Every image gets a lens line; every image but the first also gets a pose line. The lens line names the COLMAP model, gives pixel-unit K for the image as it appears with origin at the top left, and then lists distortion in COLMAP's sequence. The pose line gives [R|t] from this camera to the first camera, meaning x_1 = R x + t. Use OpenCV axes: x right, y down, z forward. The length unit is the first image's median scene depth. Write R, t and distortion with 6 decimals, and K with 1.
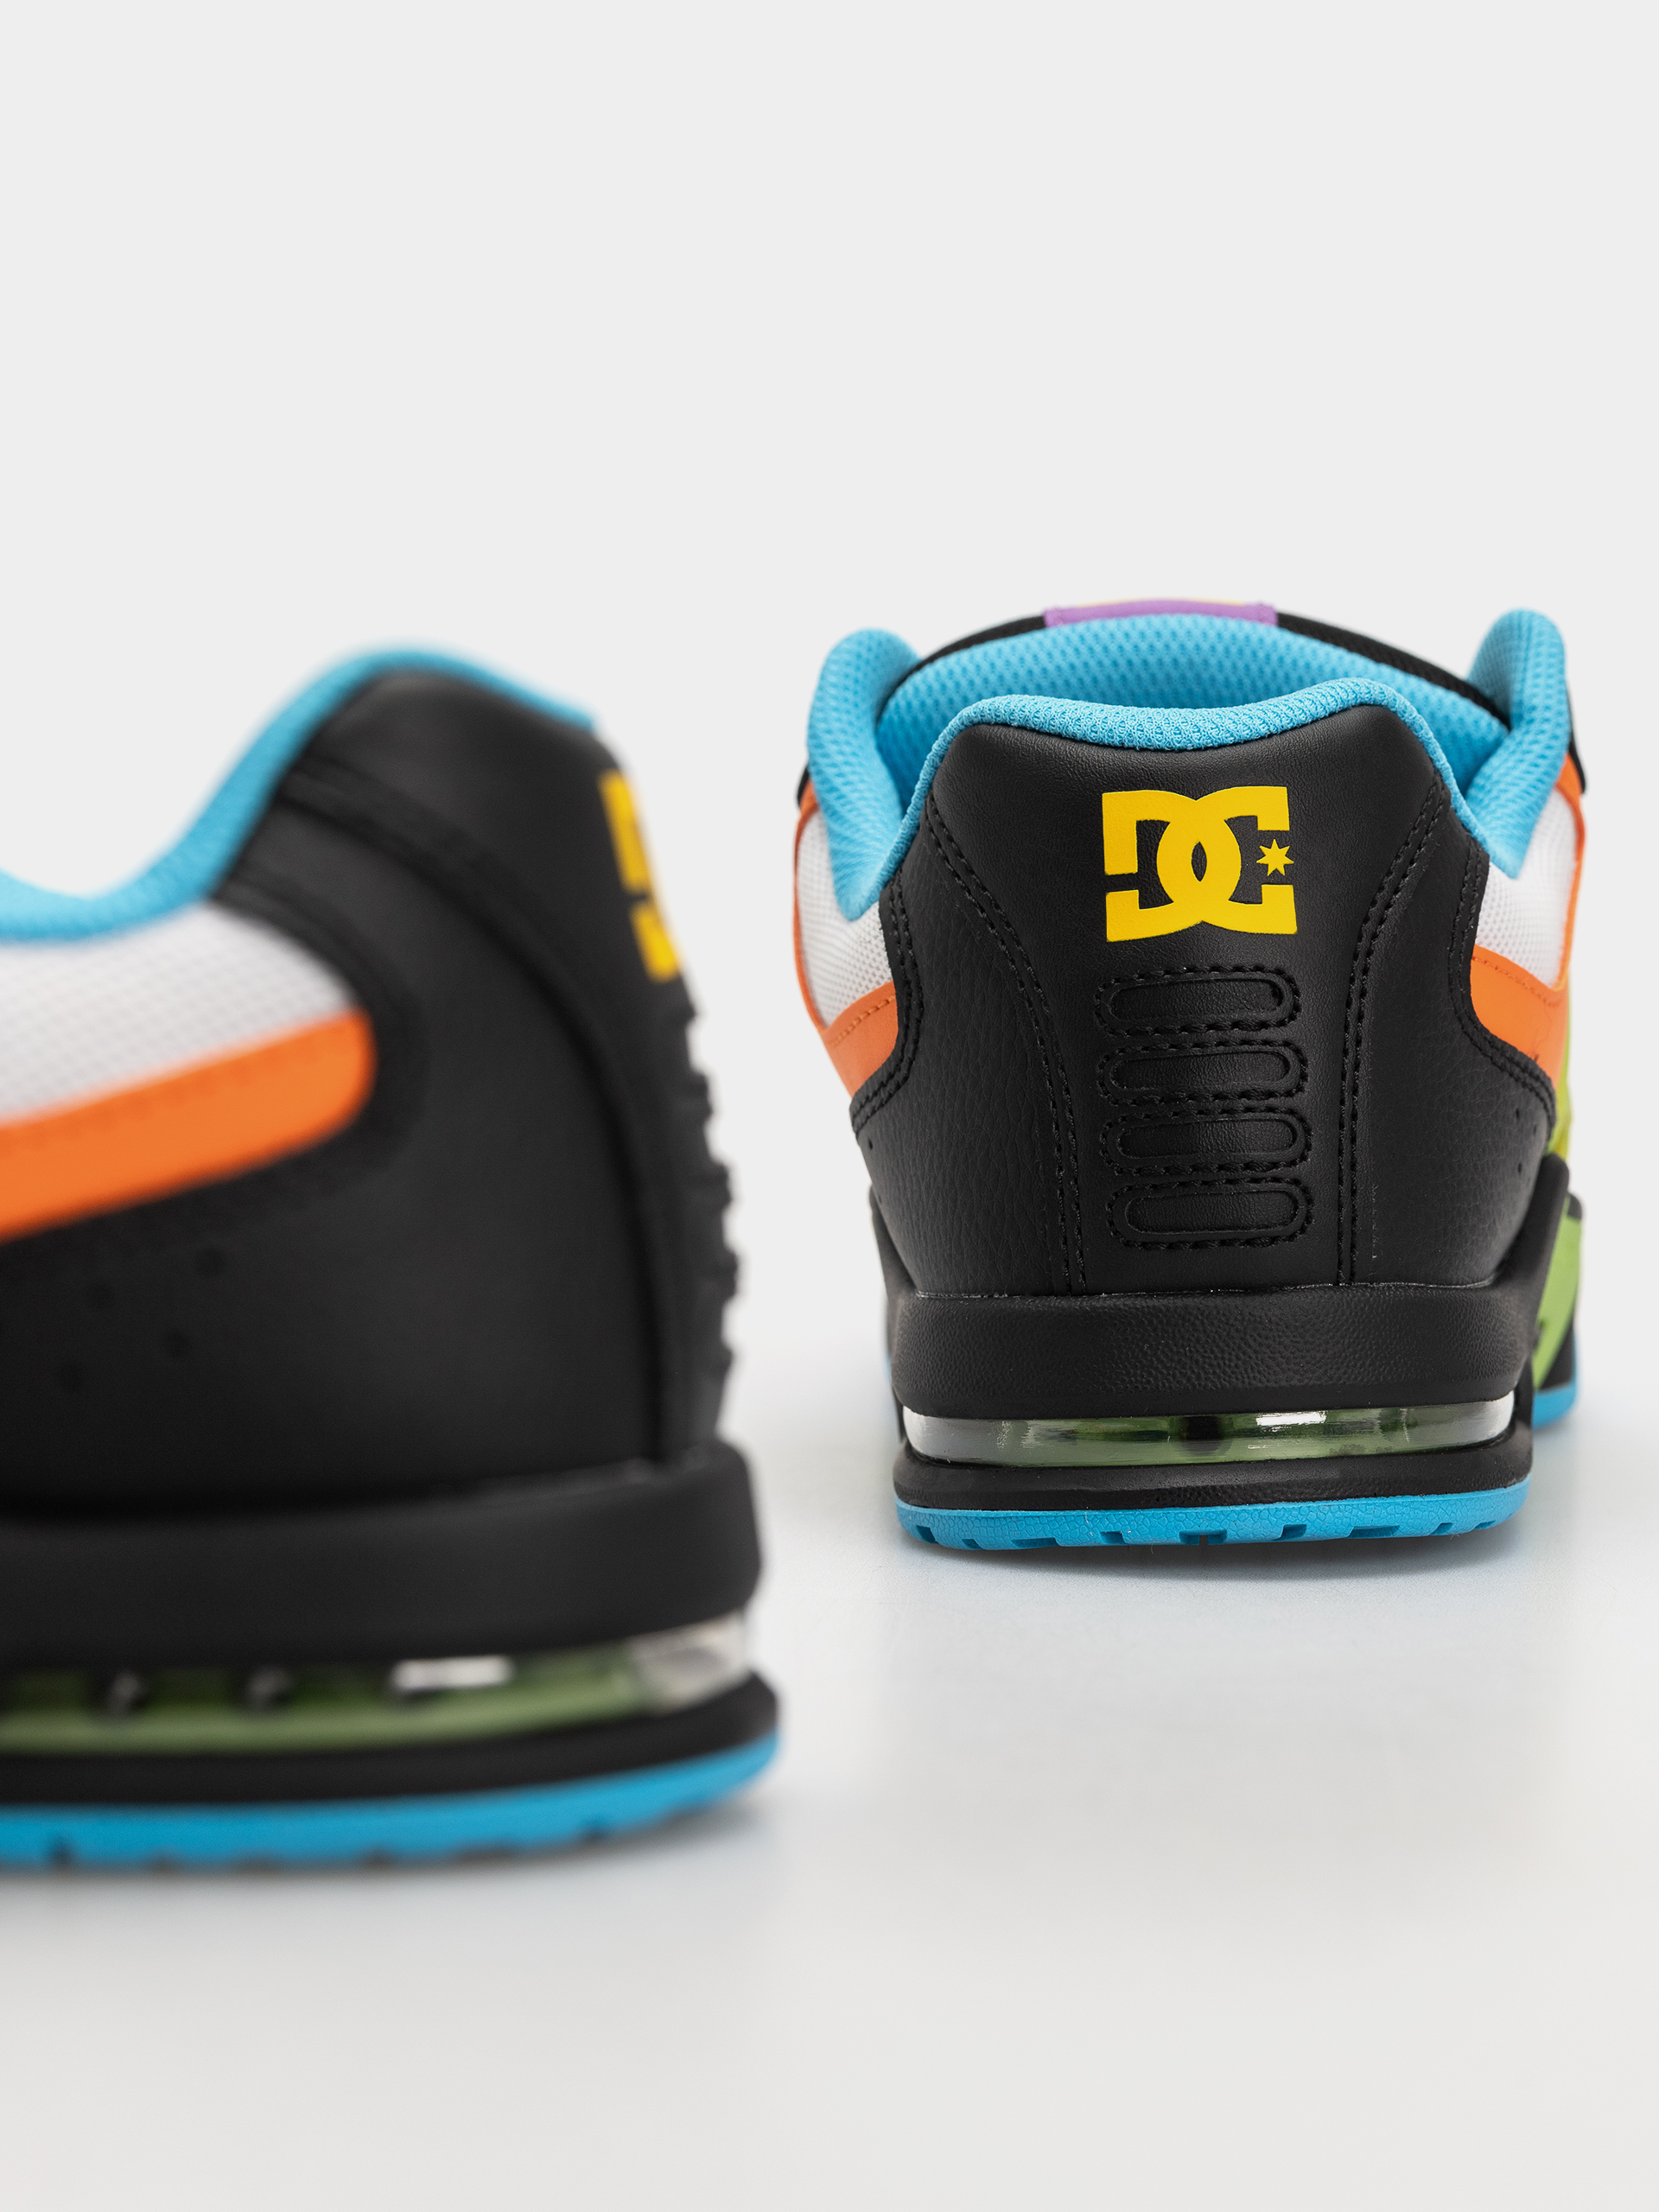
lens RADIAL K [[5272.3, 0, 829.5], [0, 5272.3, 1106.0], [0, 0, 1]] dist [-0.563006, -0.194419]
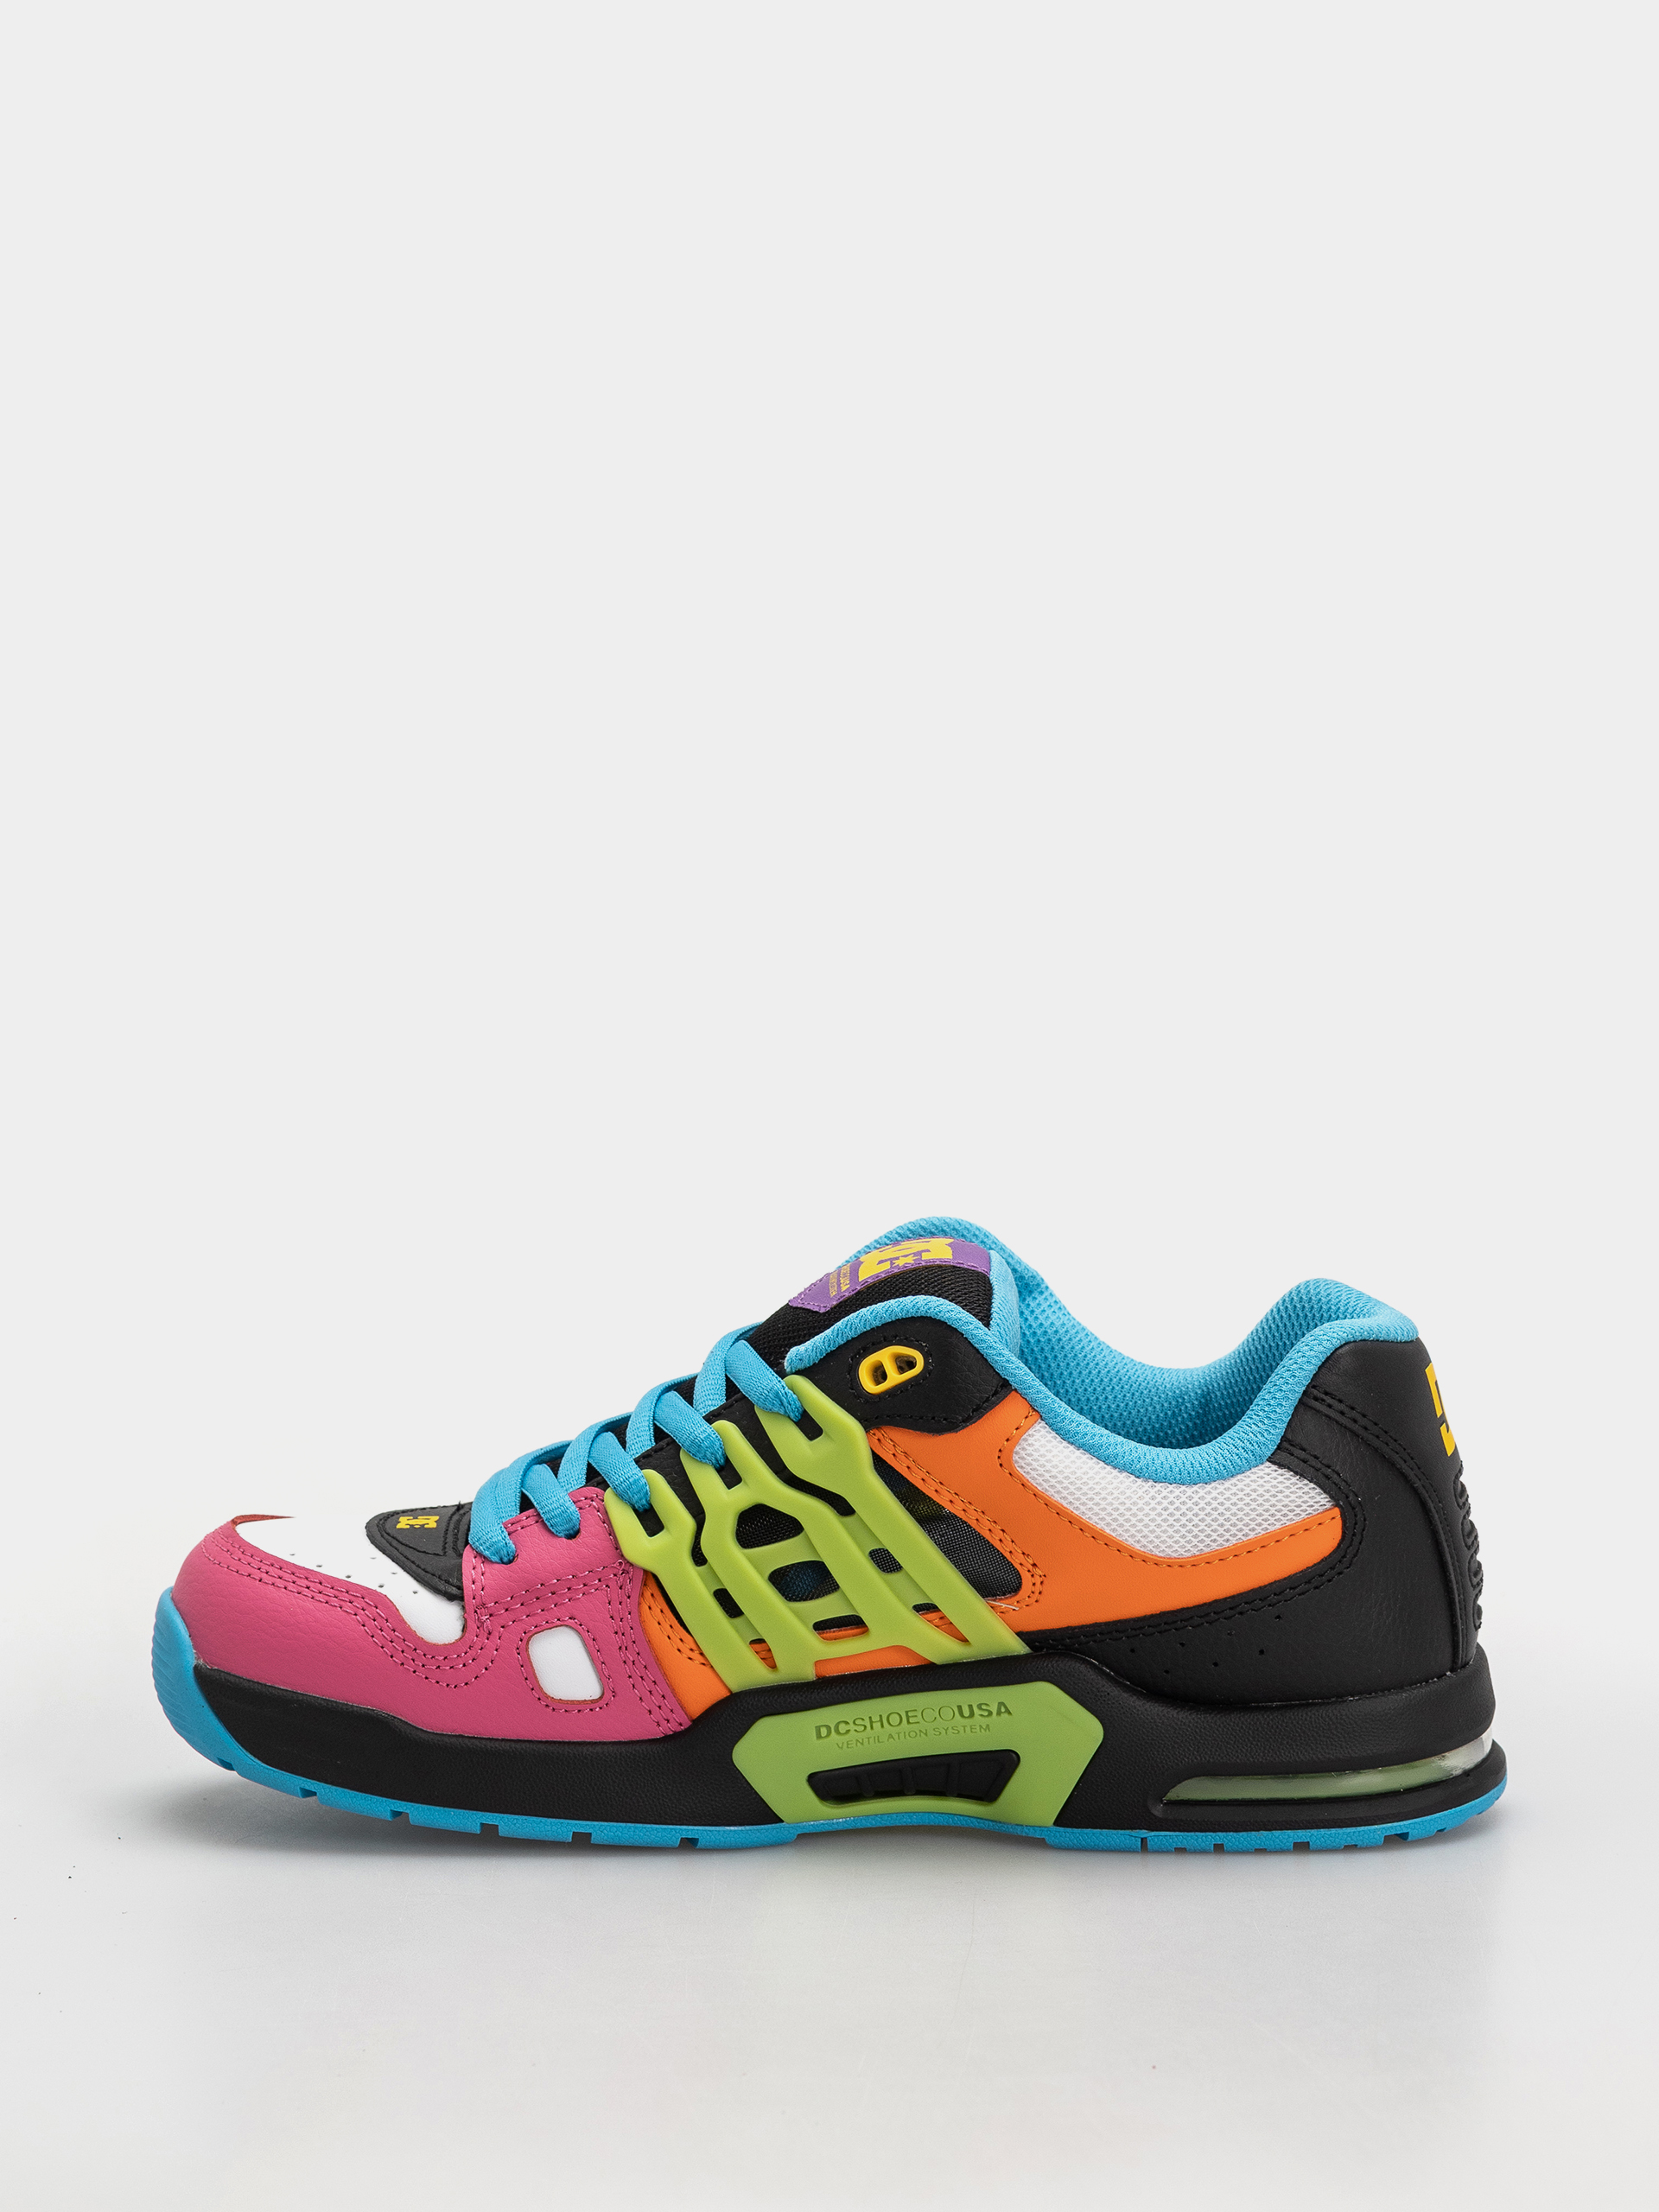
lens RADIAL K [[5272.3, 0, 829.5], [0, 5272.3, 1106.0], [0, 0, 1]] dist [-0.563006, -0.194419]
pose [[0.990280, -0.015773, -0.138192, 0.016680], [0.015905, 0.999873, -0.000148, -0.201532], [0.138176, -0.002051, 0.990406, -1.416028]]
